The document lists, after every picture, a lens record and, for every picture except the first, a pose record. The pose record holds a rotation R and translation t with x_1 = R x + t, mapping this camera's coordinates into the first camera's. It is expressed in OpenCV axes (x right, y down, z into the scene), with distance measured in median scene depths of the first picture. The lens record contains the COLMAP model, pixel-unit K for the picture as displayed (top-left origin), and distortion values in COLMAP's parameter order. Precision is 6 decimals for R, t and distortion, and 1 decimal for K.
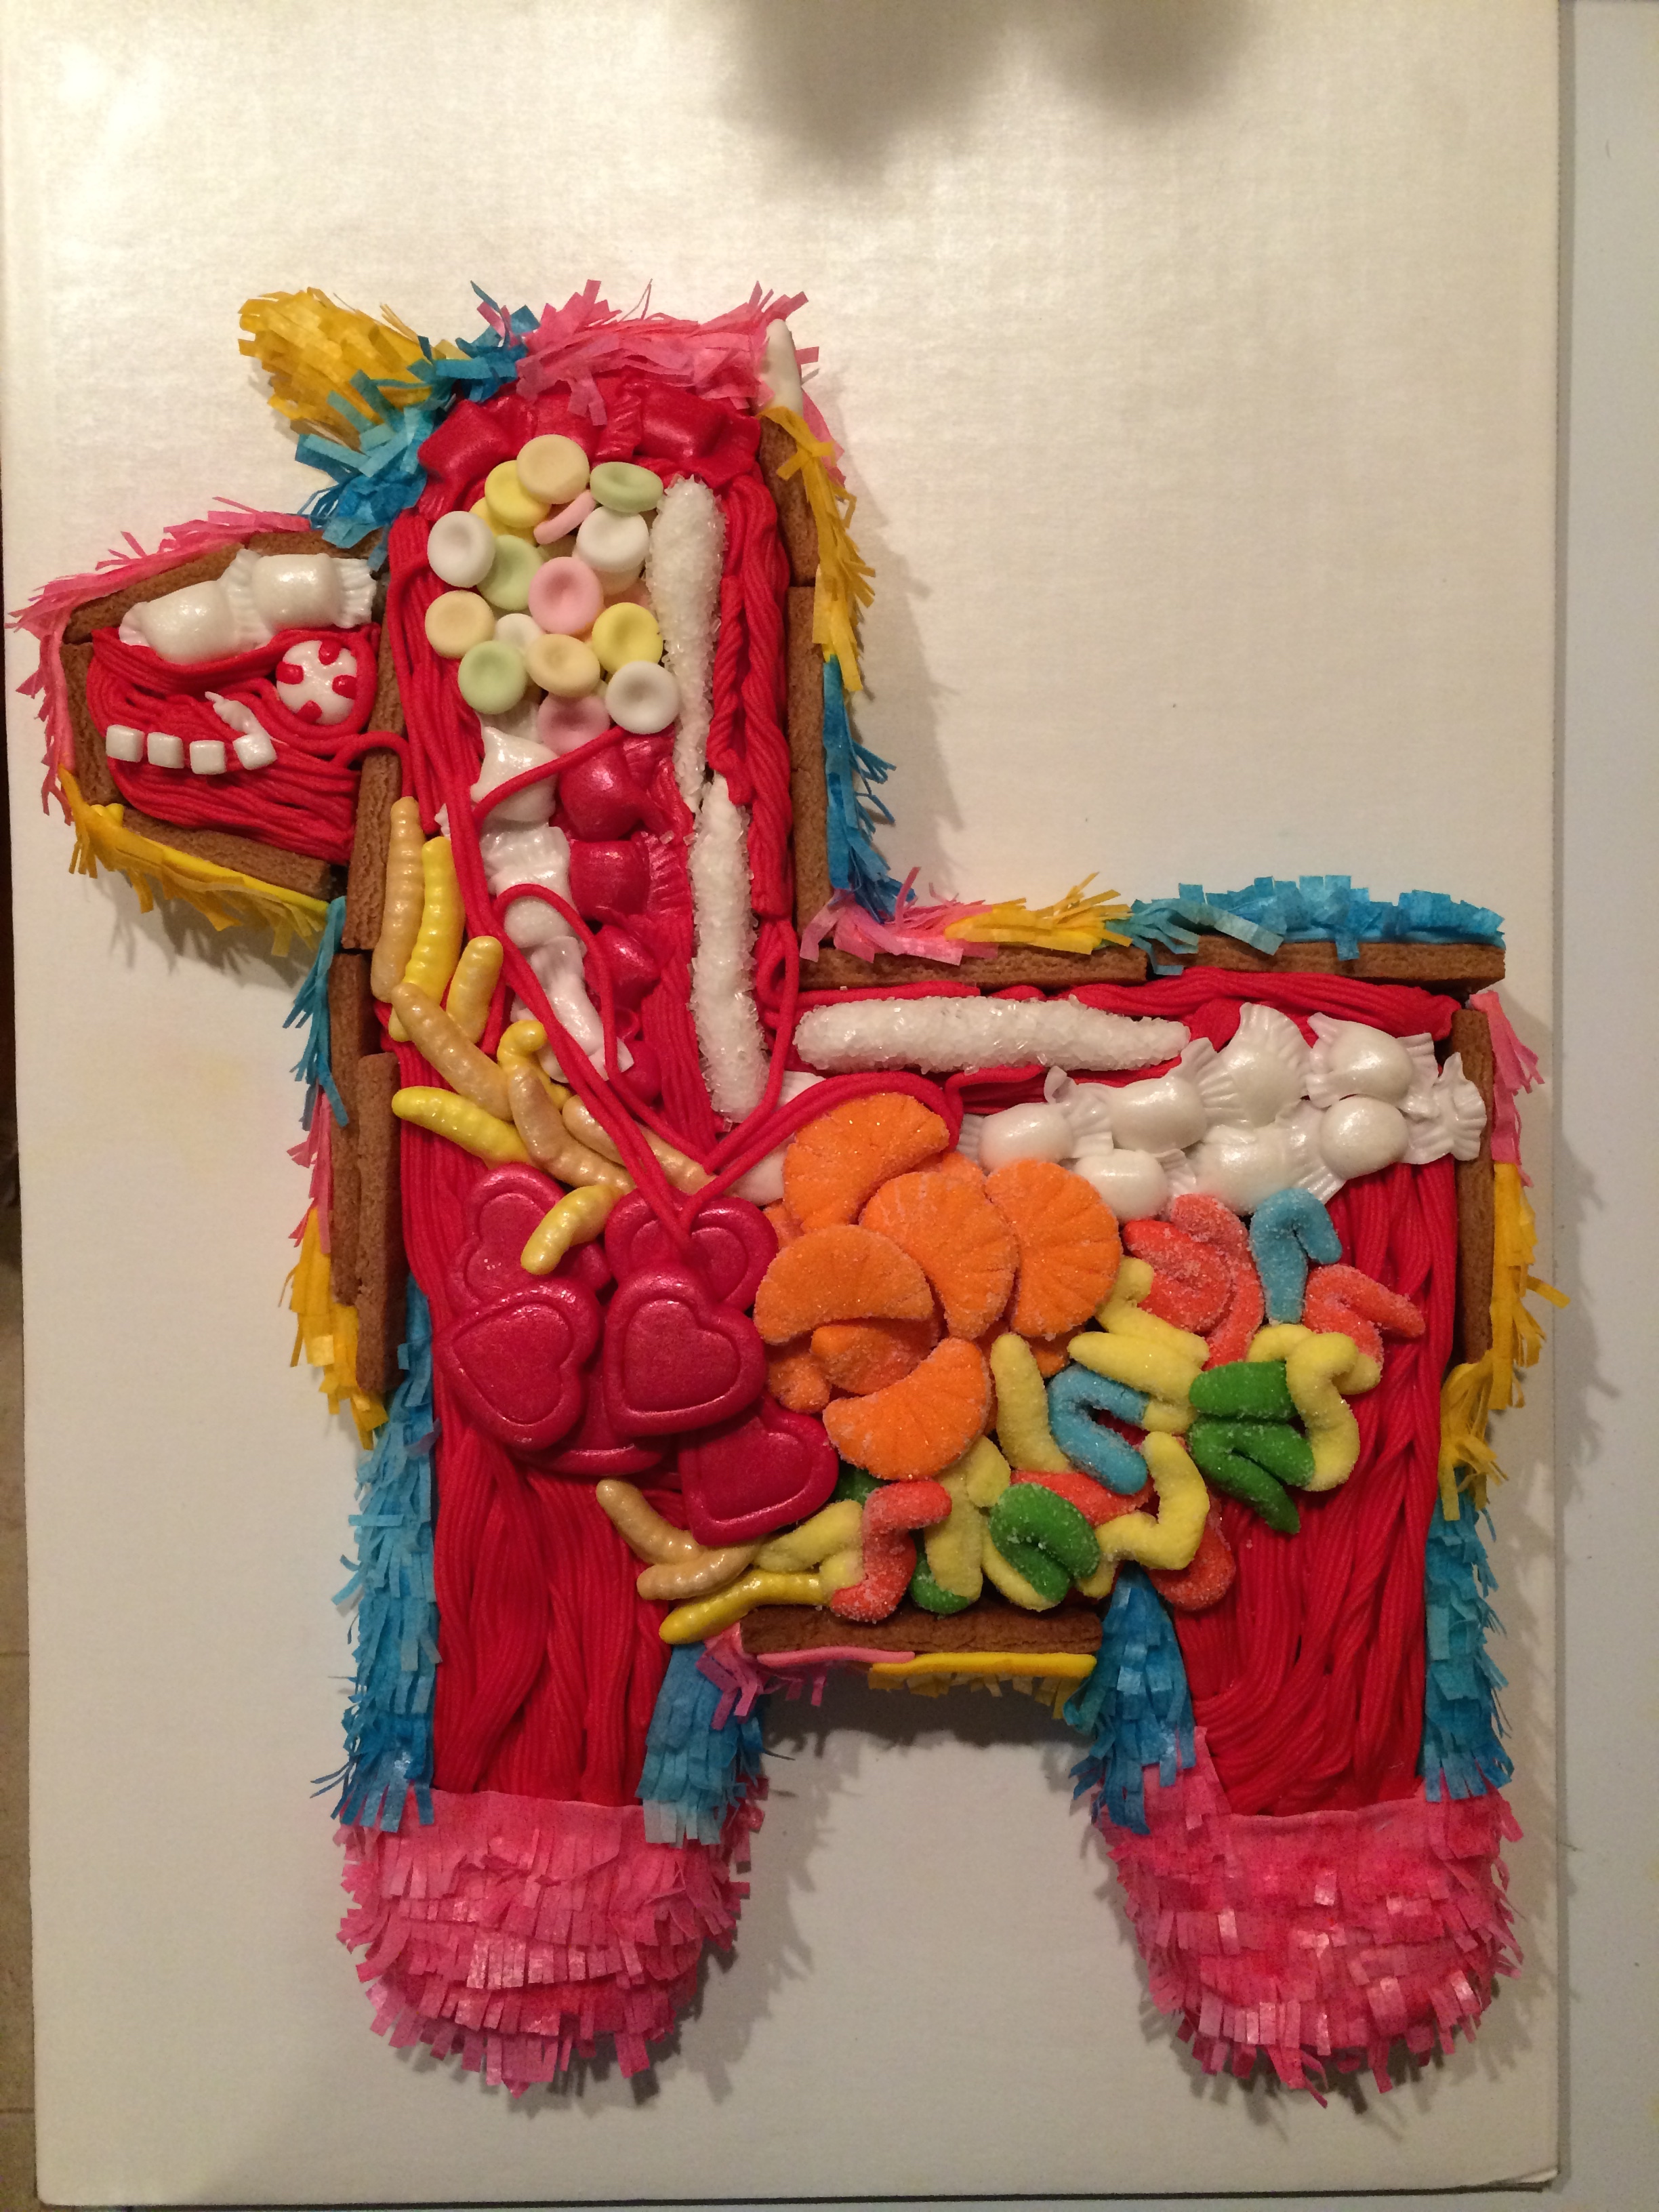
lens RADIAL K [[1982.3, 0, 813.4], [0, 1982.3, 1118.1], [0, 0, 1]] dist [0.050696, -0.095053]
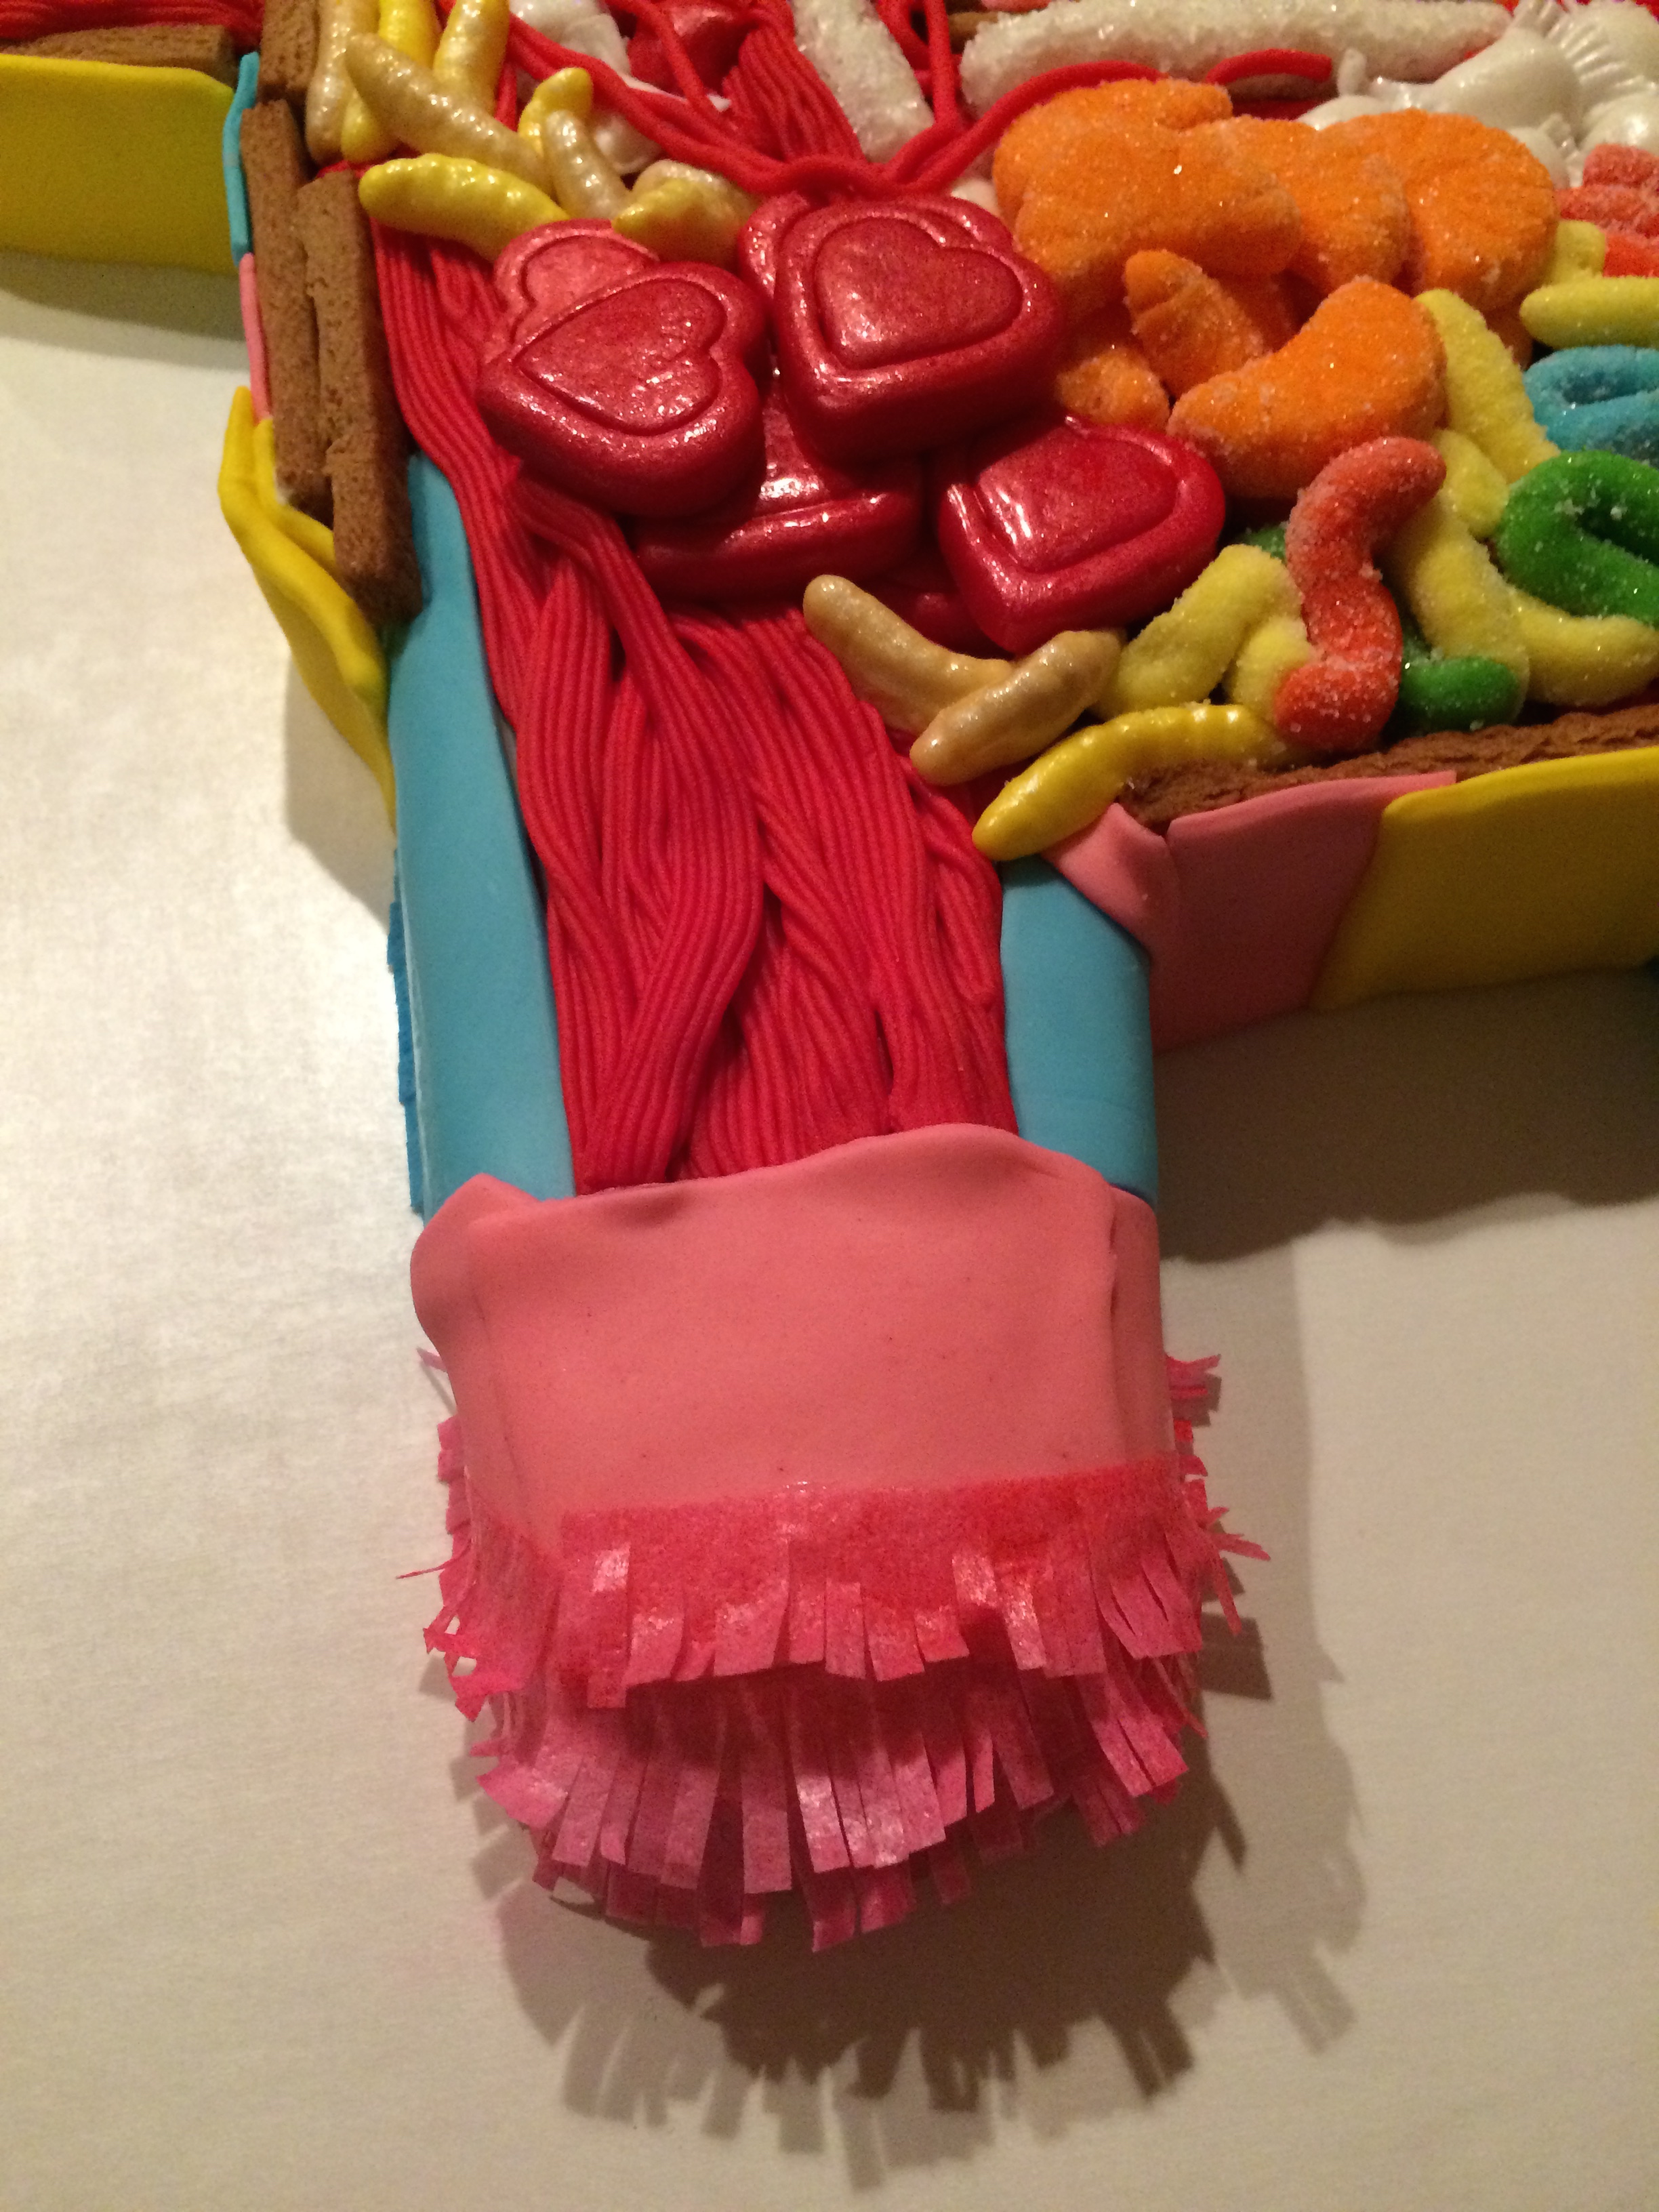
lens RADIAL K [[1982.3, 0, 841.4], [0, 1982.3, 1102.8], [0, 0, 1]] dist [0.050696, -0.095053]
pose [[0.976670, -0.161860, 0.141125, -0.197715], [0.211038, 0.845012, -0.491343, 0.570310], [-0.039724, 0.509662, 0.859457, 0.598365]]
